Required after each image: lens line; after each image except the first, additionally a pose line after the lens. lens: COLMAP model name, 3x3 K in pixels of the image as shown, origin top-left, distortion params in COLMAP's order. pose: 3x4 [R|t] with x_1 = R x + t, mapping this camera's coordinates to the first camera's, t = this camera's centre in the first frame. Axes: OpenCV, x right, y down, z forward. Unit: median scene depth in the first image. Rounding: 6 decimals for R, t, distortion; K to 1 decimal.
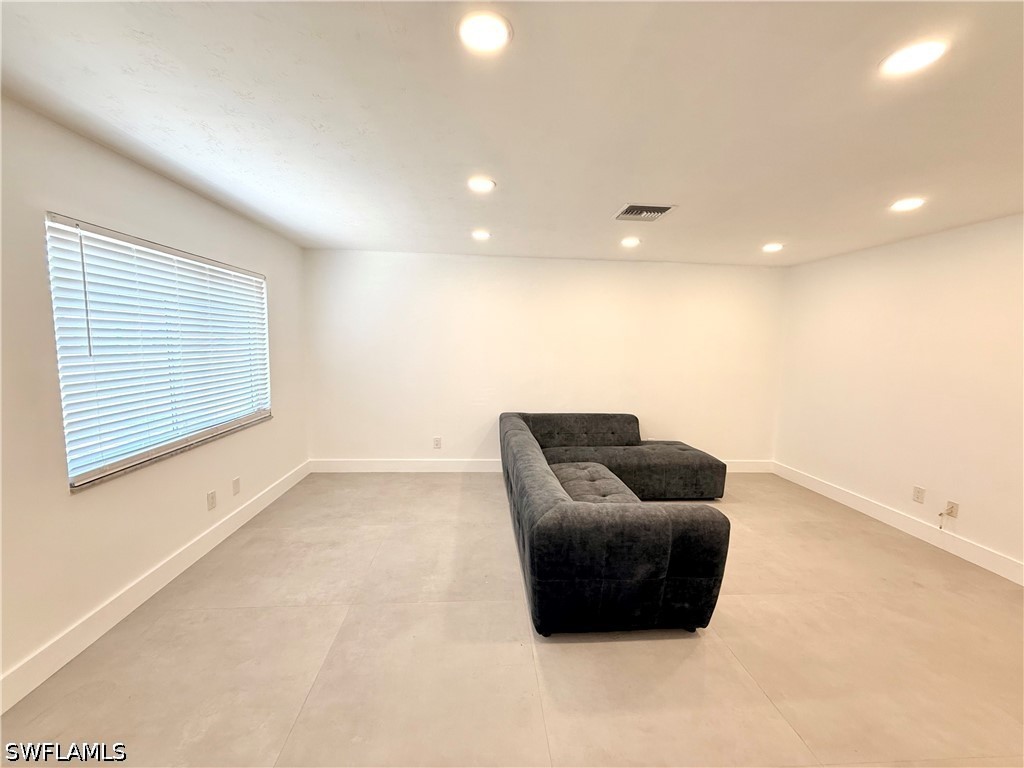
lens RADIAL K [[408.1, 0, 510.4], [0, 408.1, 382.7], [0, 0, 1]] dist [-0.000586, 0.000296]
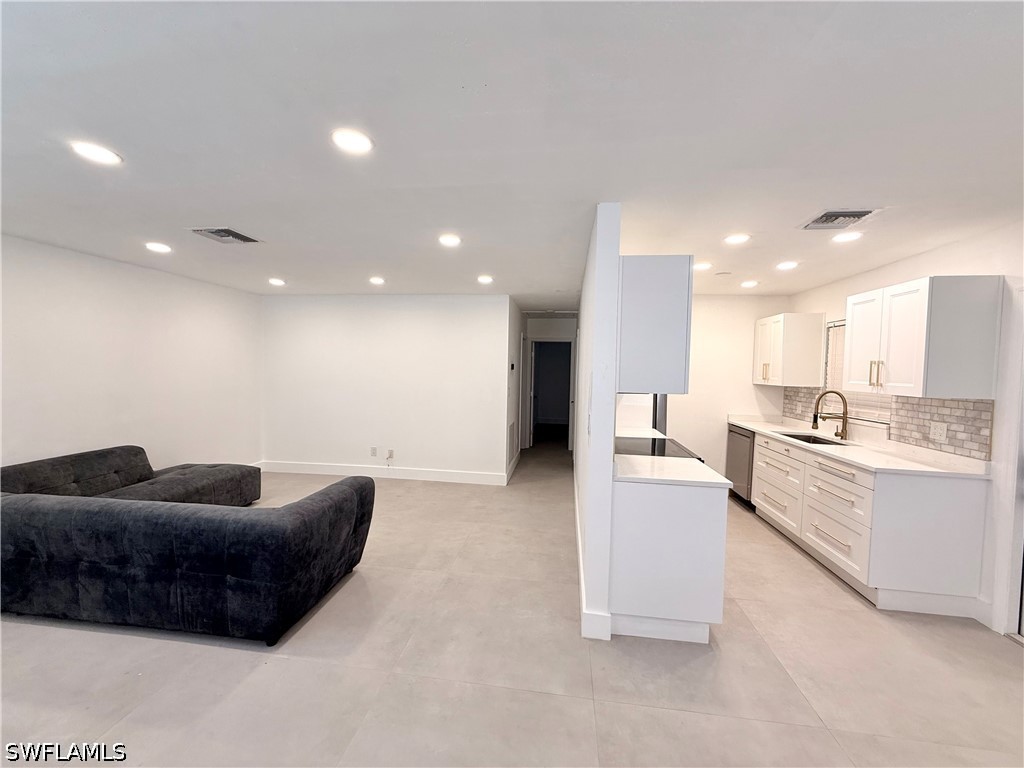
lens RADIAL K [[408.1, 0, 510.4], [0, 408.1, 382.7], [0, 0, 1]] dist [-0.000586, 0.000296]
pose [[0.206493, -0.056283, 0.976828, -0.499827], [0.087155, 0.995434, 0.038931, -0.019337], [-0.974559, 0.077096, 0.210455, 0.094228]]
